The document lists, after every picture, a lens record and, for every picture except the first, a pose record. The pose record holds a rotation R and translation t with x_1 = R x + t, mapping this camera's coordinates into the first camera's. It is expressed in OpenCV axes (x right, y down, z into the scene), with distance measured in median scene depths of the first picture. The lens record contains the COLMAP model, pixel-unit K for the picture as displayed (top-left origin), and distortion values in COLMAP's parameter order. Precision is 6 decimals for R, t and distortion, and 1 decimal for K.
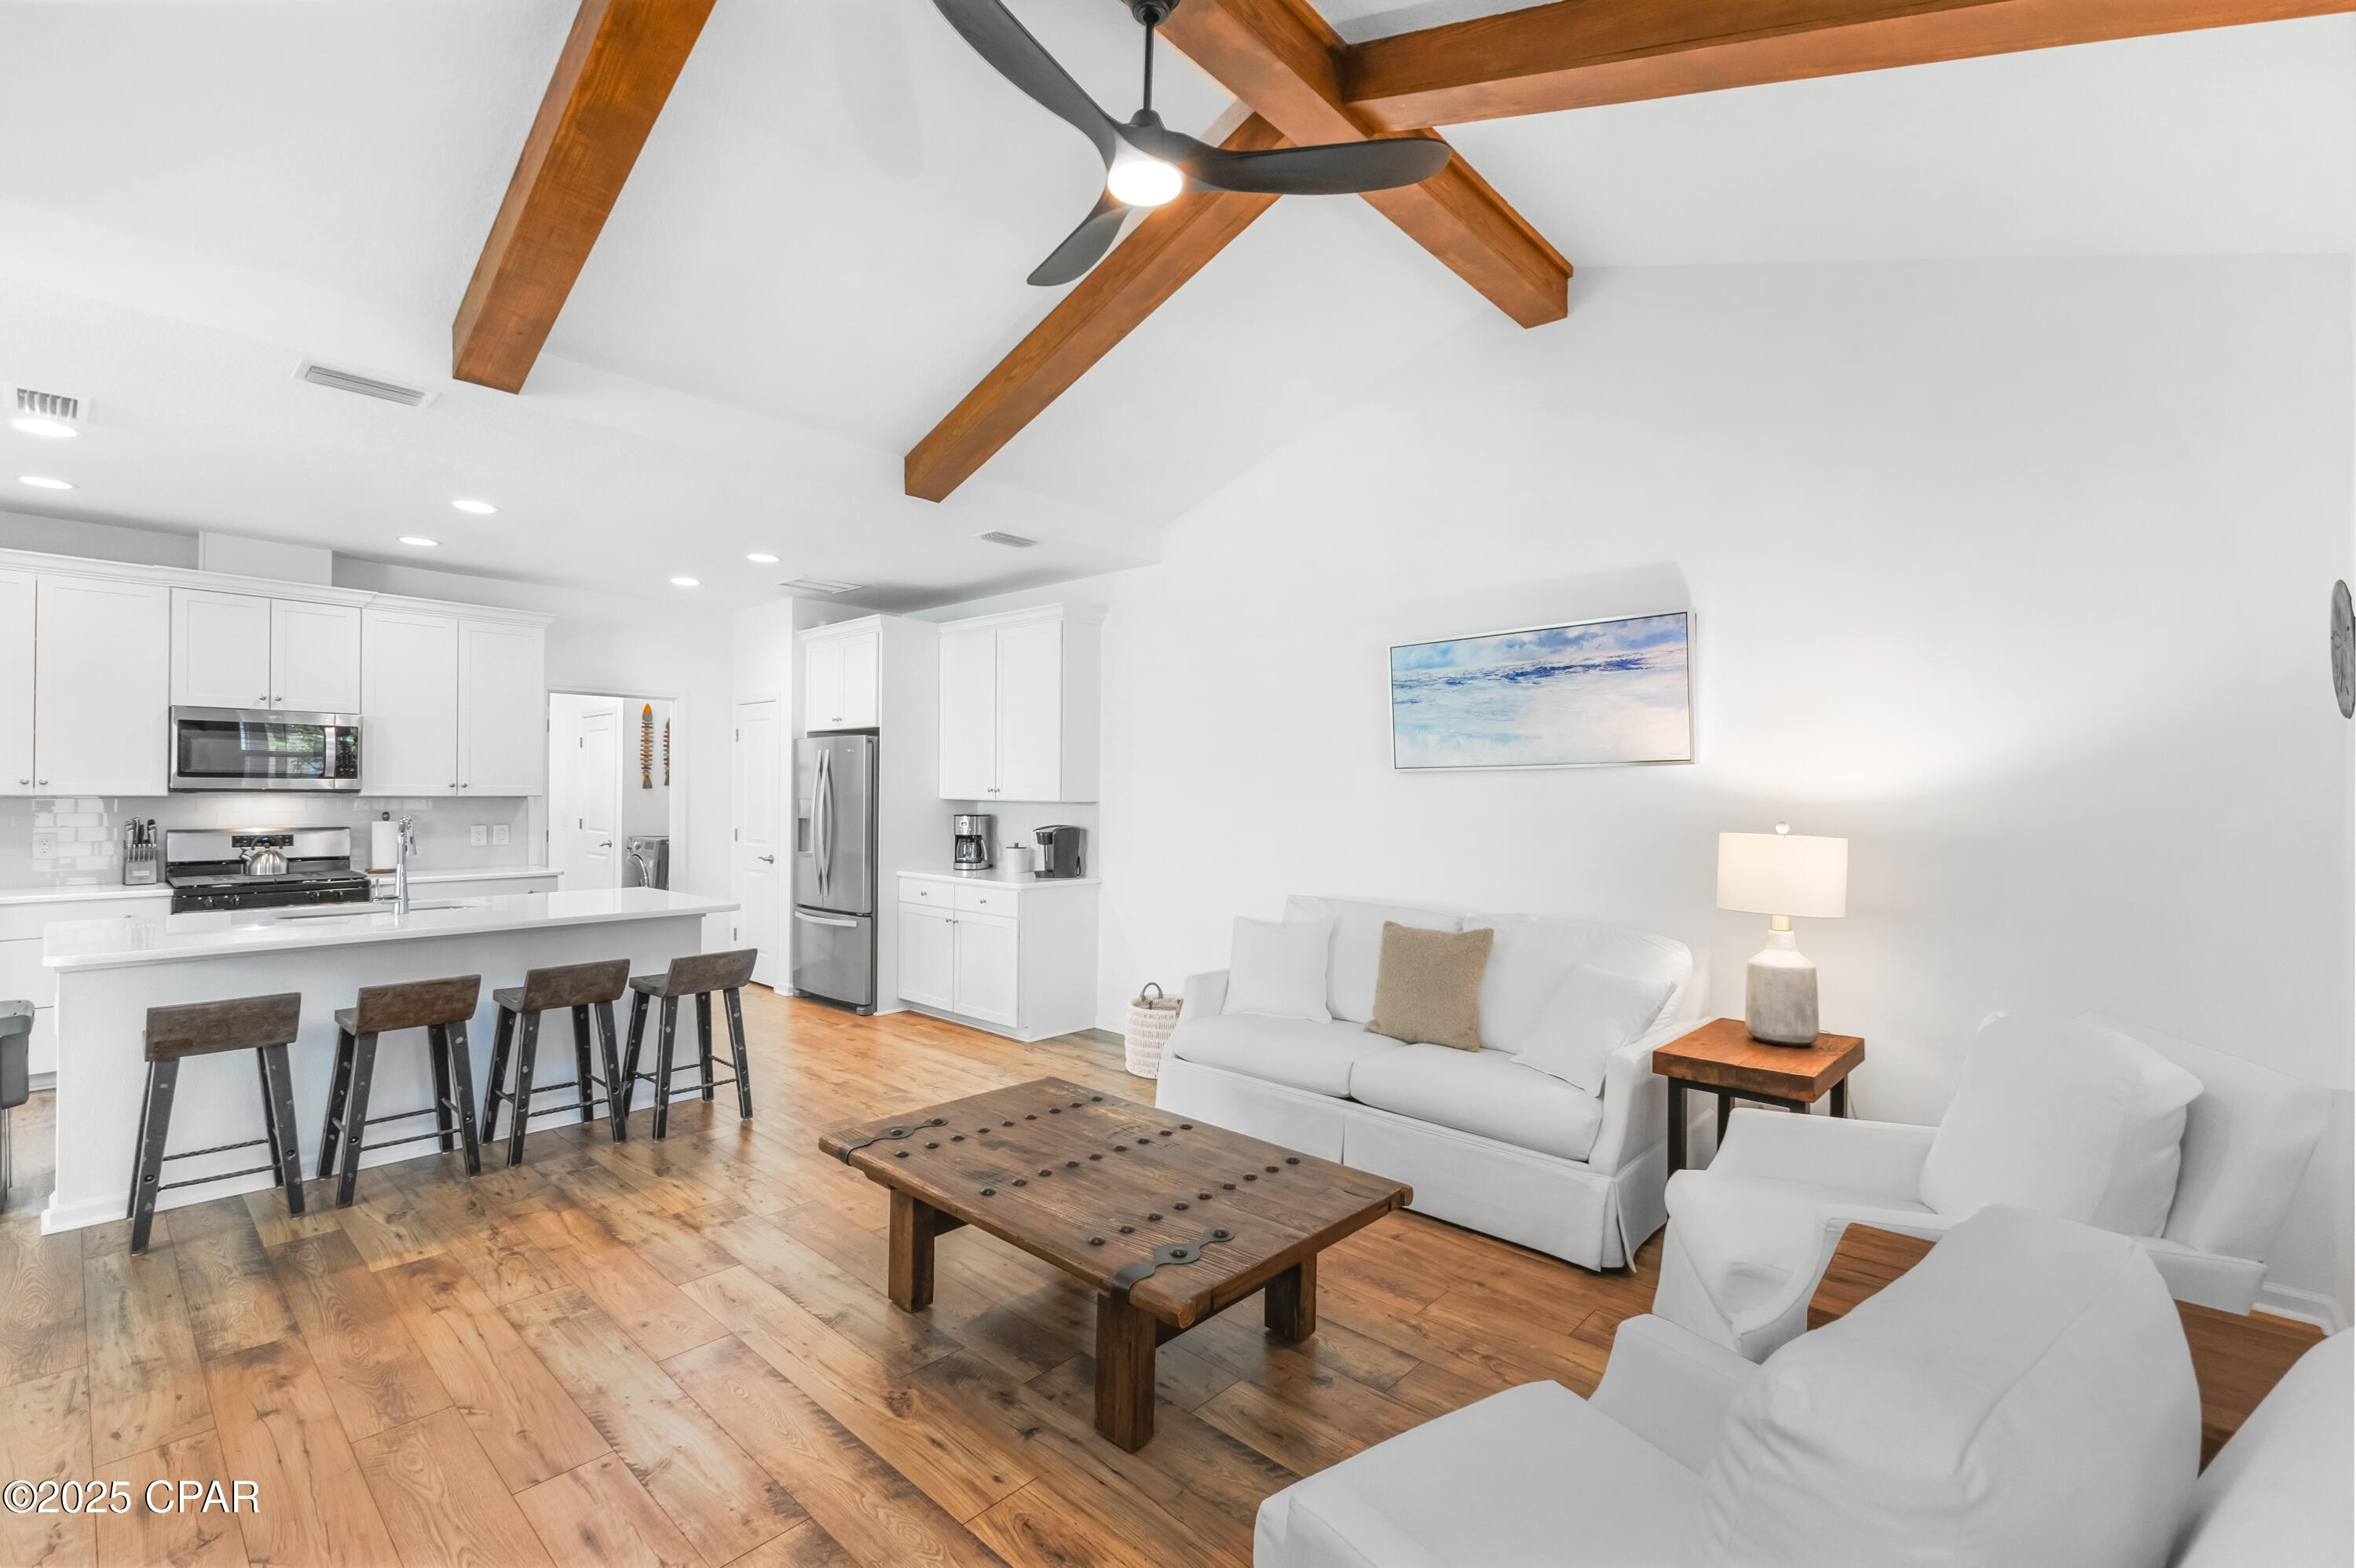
lens RADIAL K [[1029.4, 0, 1164.7], [0, 1029.4, 790.5], [0, 0, 1]] dist [0.000327, -0.001327]
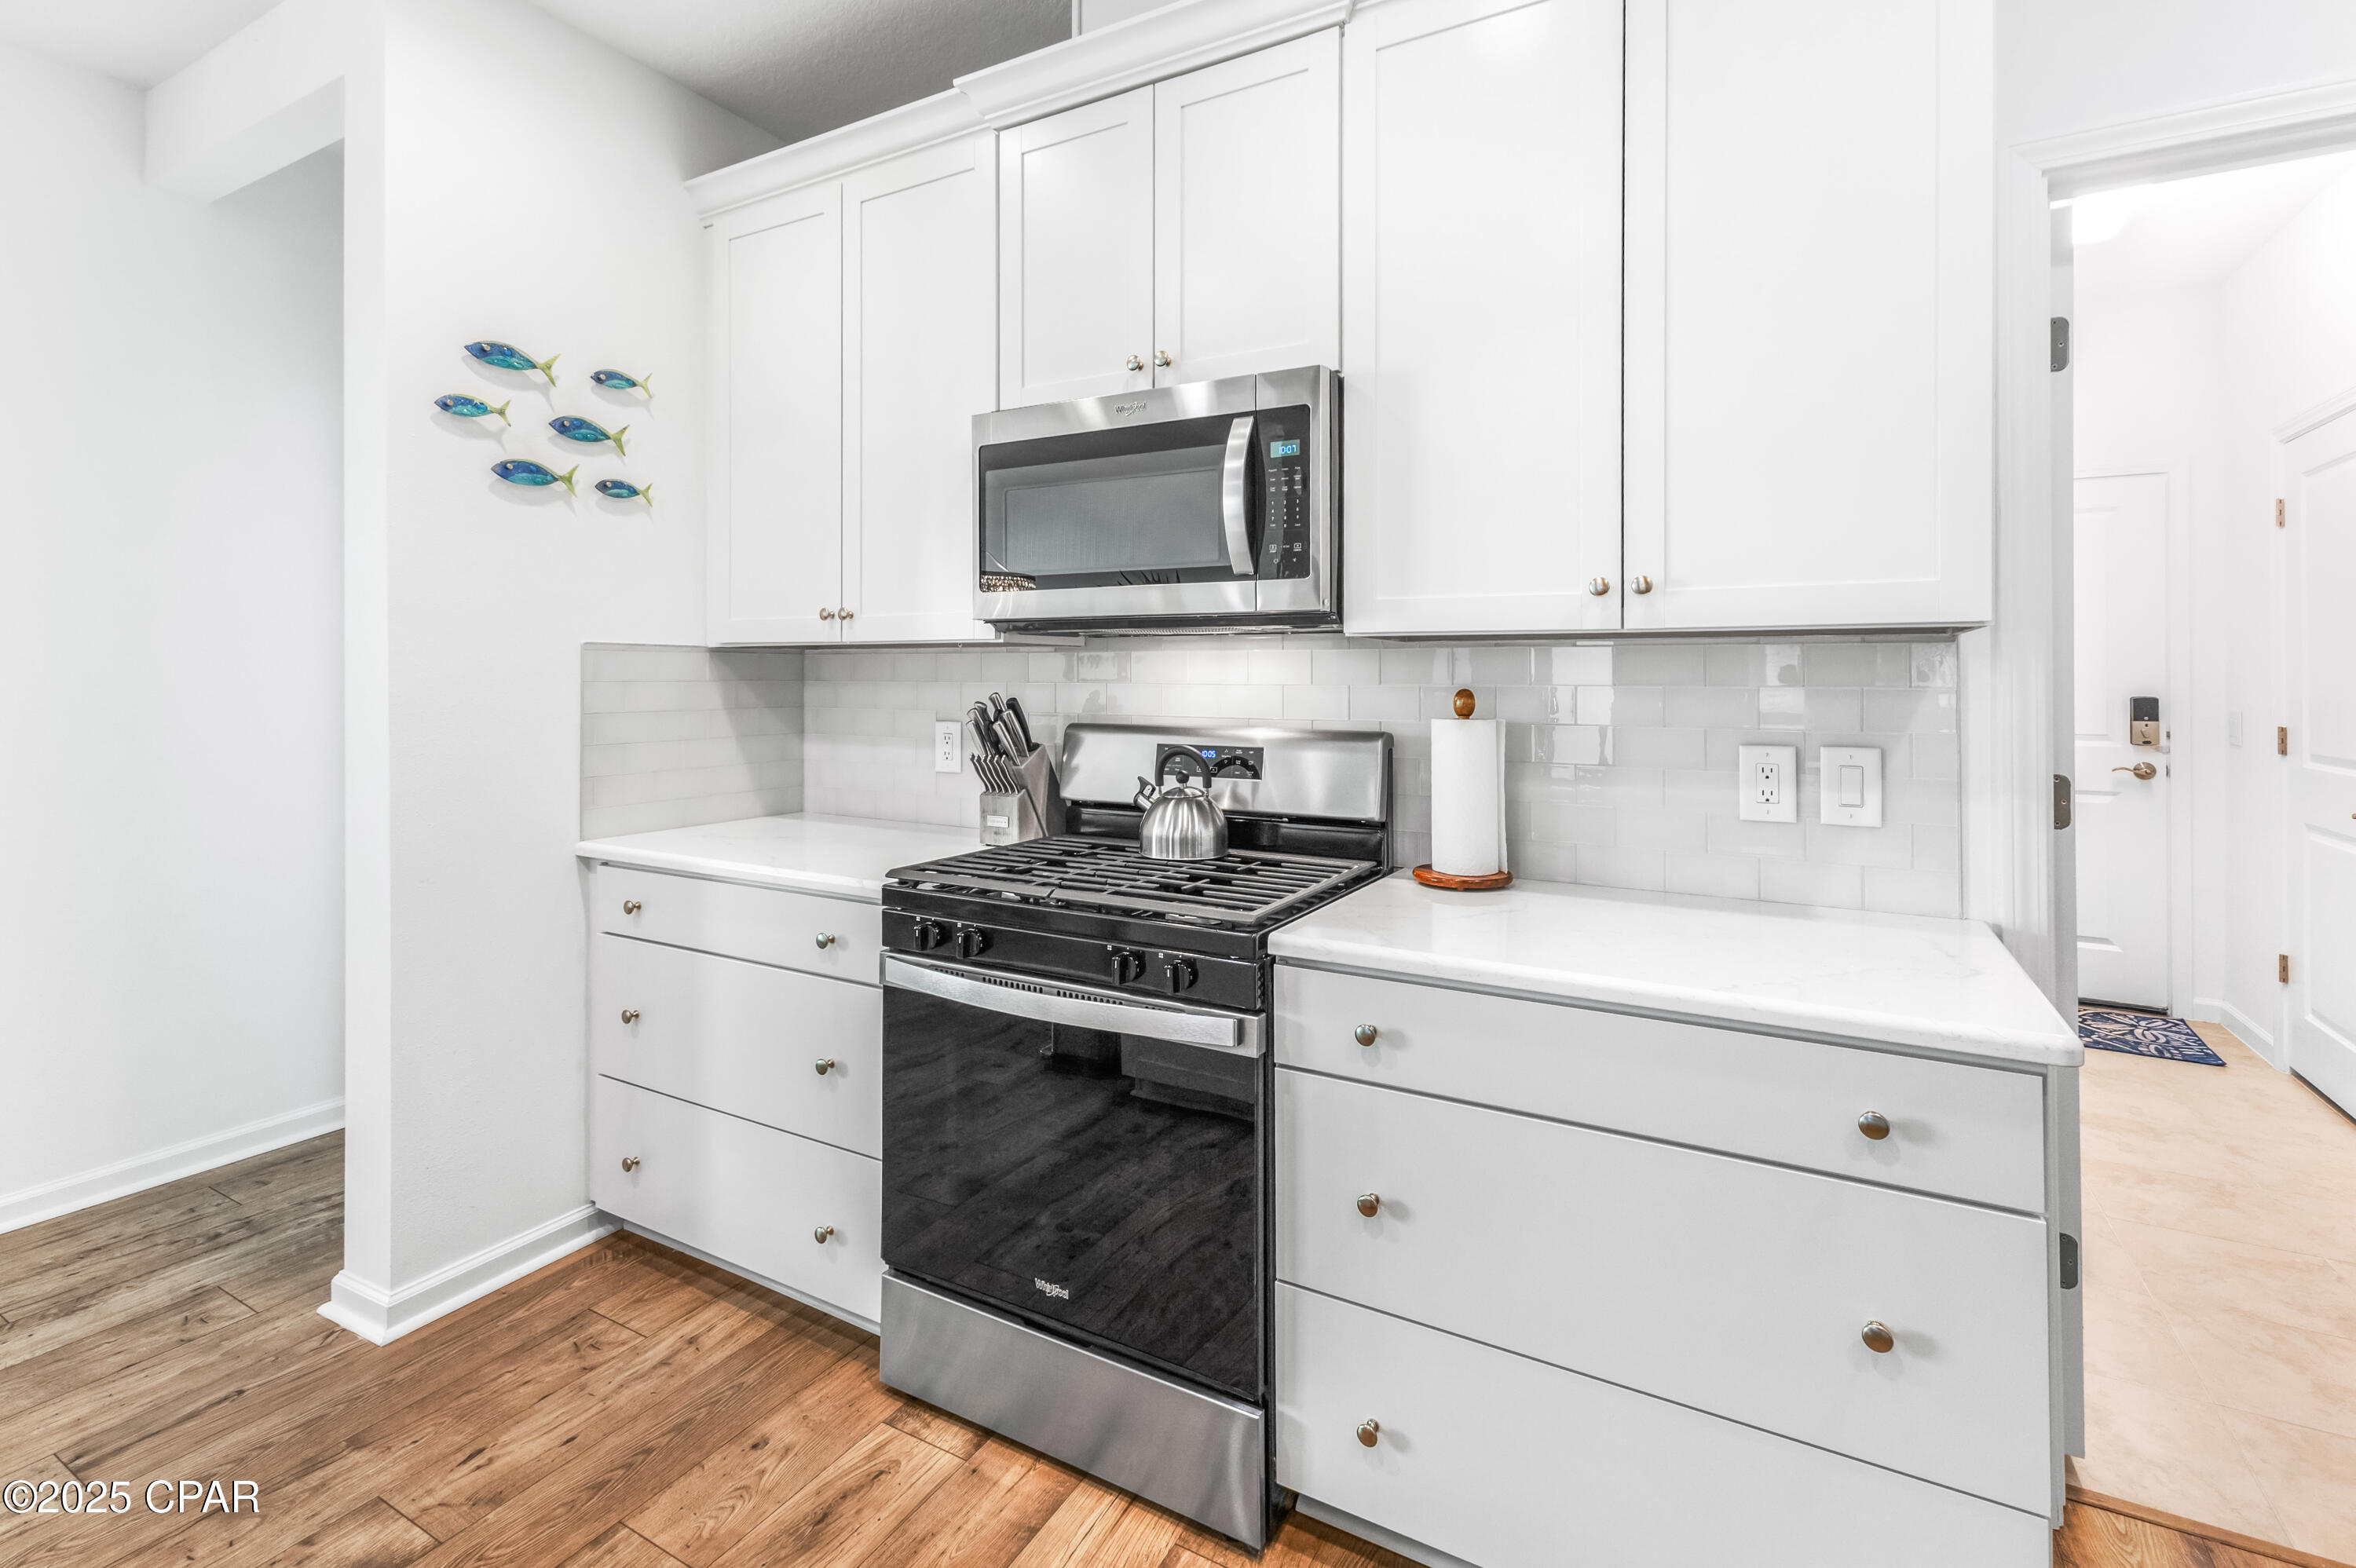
lens RADIAL K [[1041.8, 0, 1230.3], [0, 1041.8, 670.5], [0, 0, 1]] dist [0.017360, -0.006552]
pose [[0.253217, -0.012497, -0.967329, -0.534838], [-0.002097, 0.999907, -0.013466, 0.022079], [0.967407, 0.005439, 0.253167, 0.972526]]
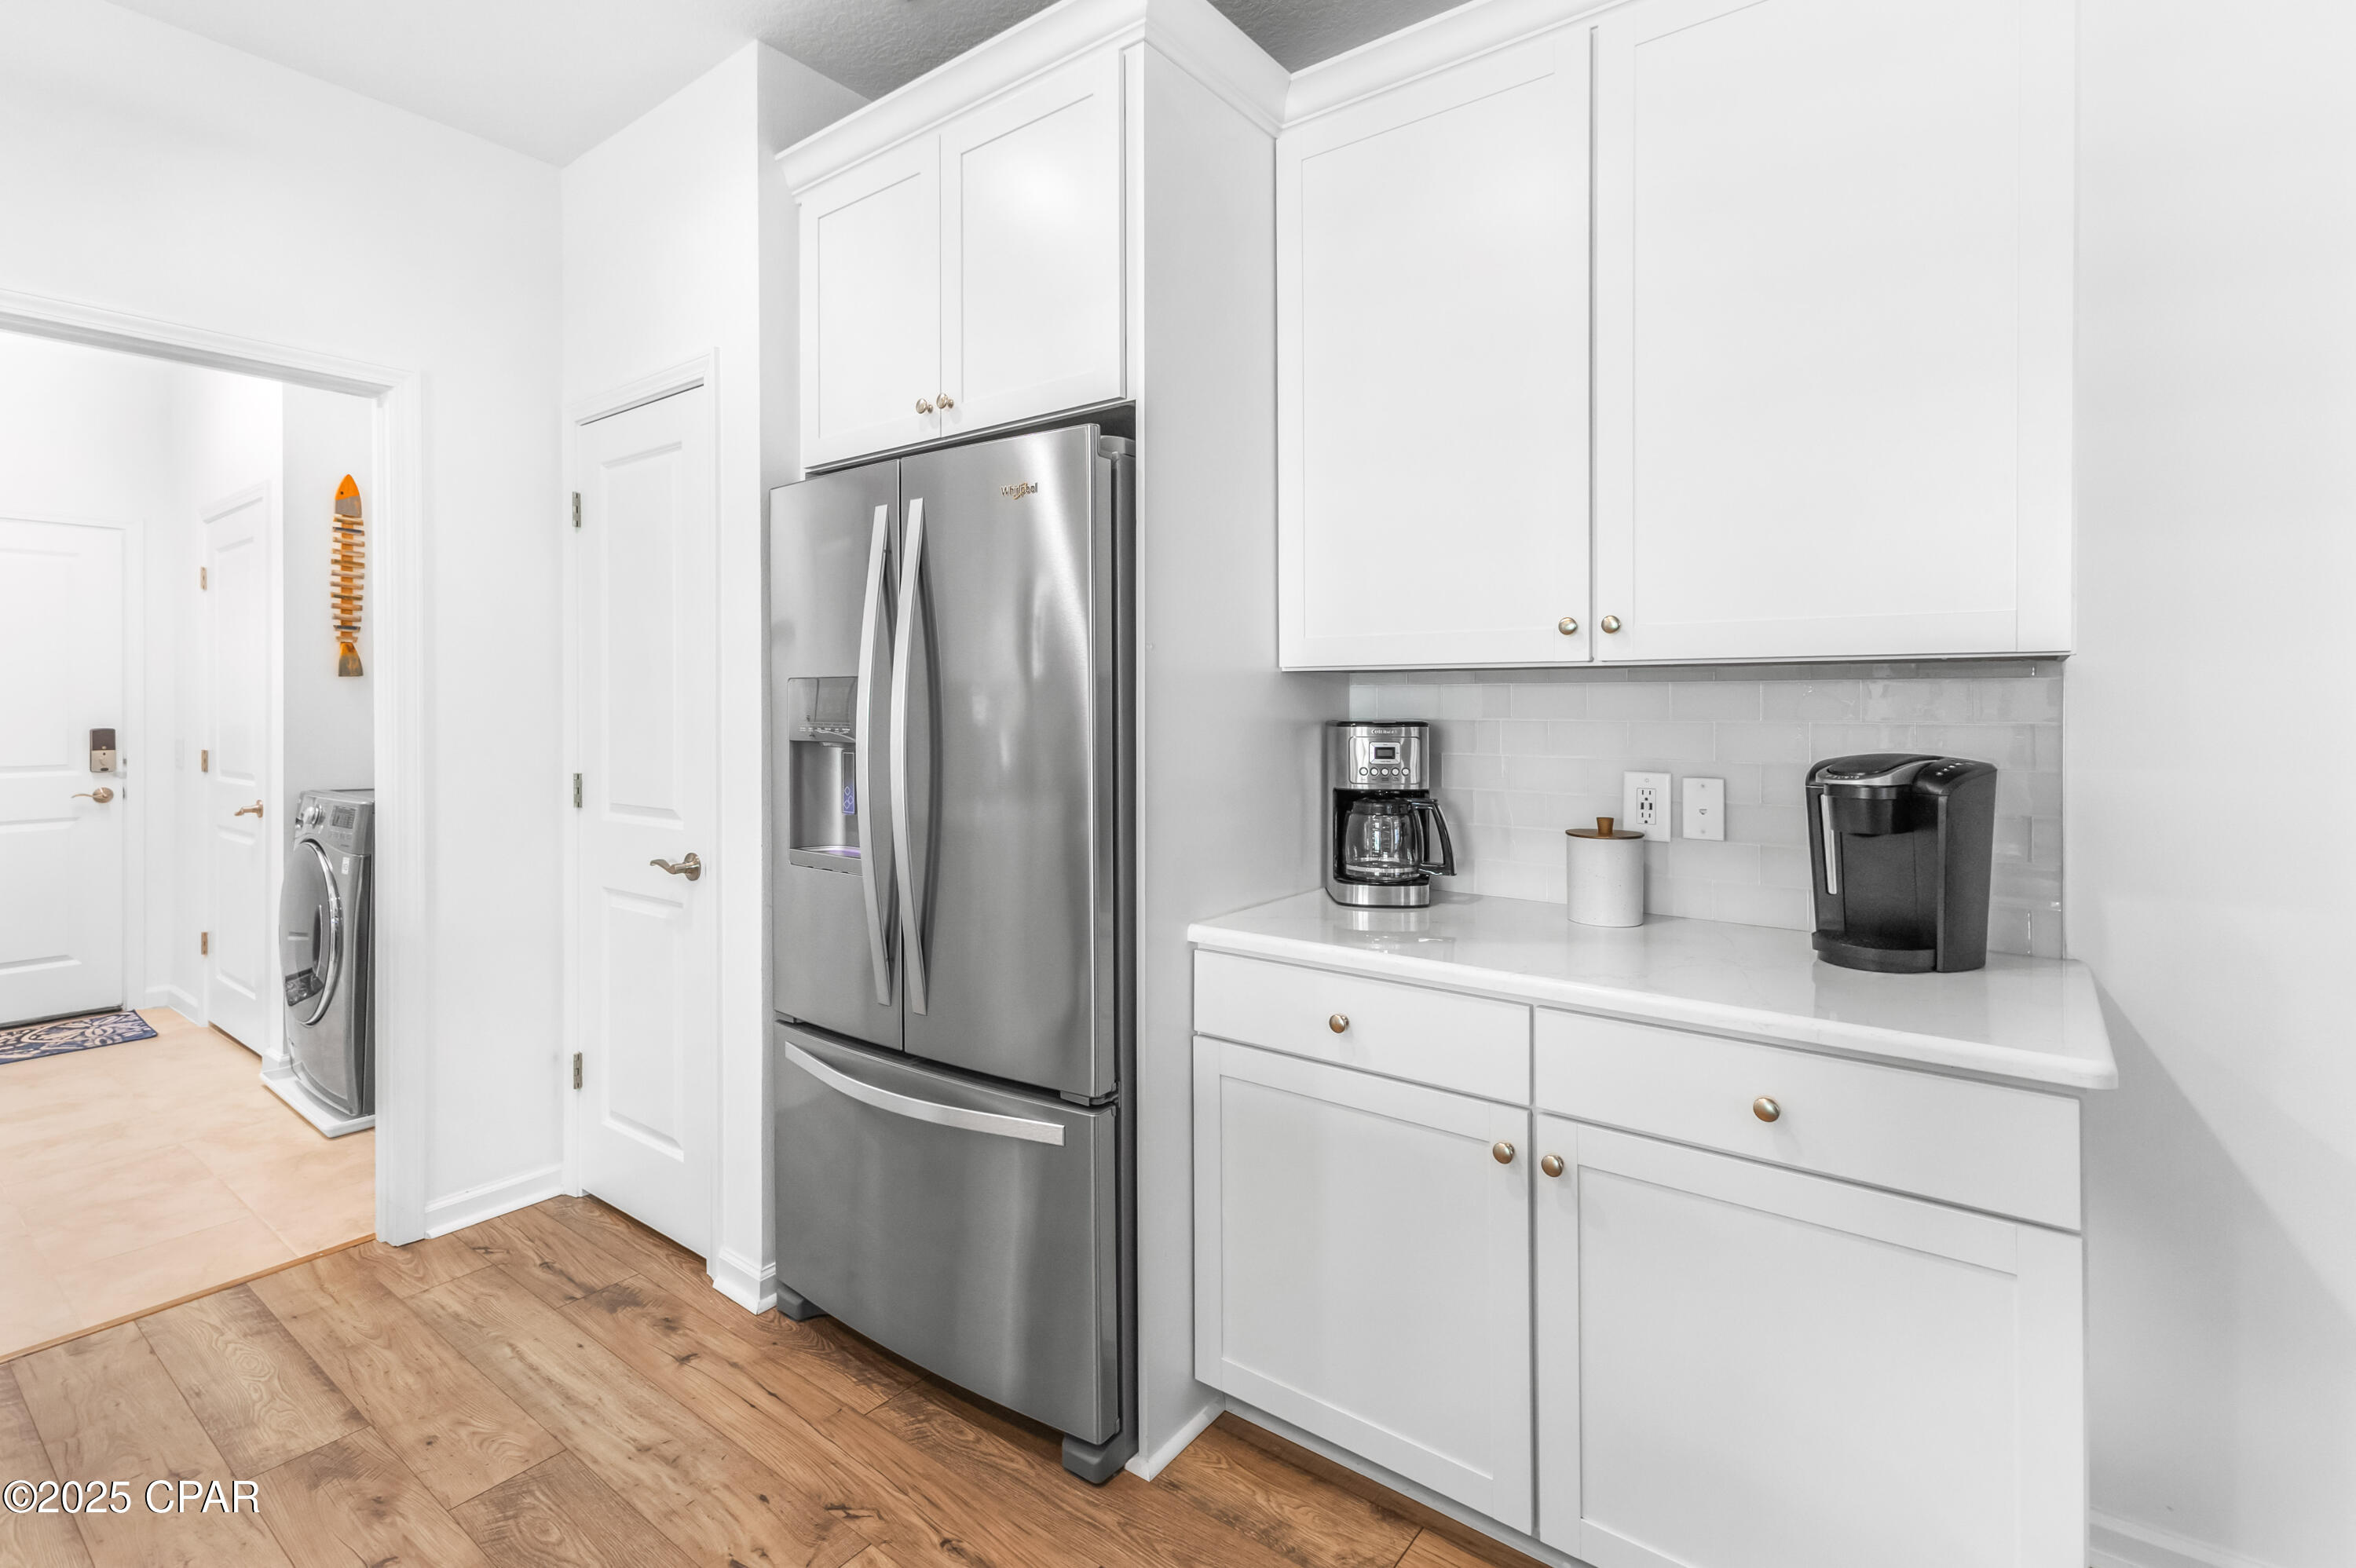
lens RADIAL K [[1089.6, 0, 1113.8], [0, 1089.6, 700.9], [0, 0, 1]] dist [0.011100, -0.002965]
pose [[0.996973, -0.011366, 0.076911, -0.375049], [0.011927, 0.999905, -0.006843, 0.023233], [-0.076826, 0.007740, 0.997014, 0.874890]]
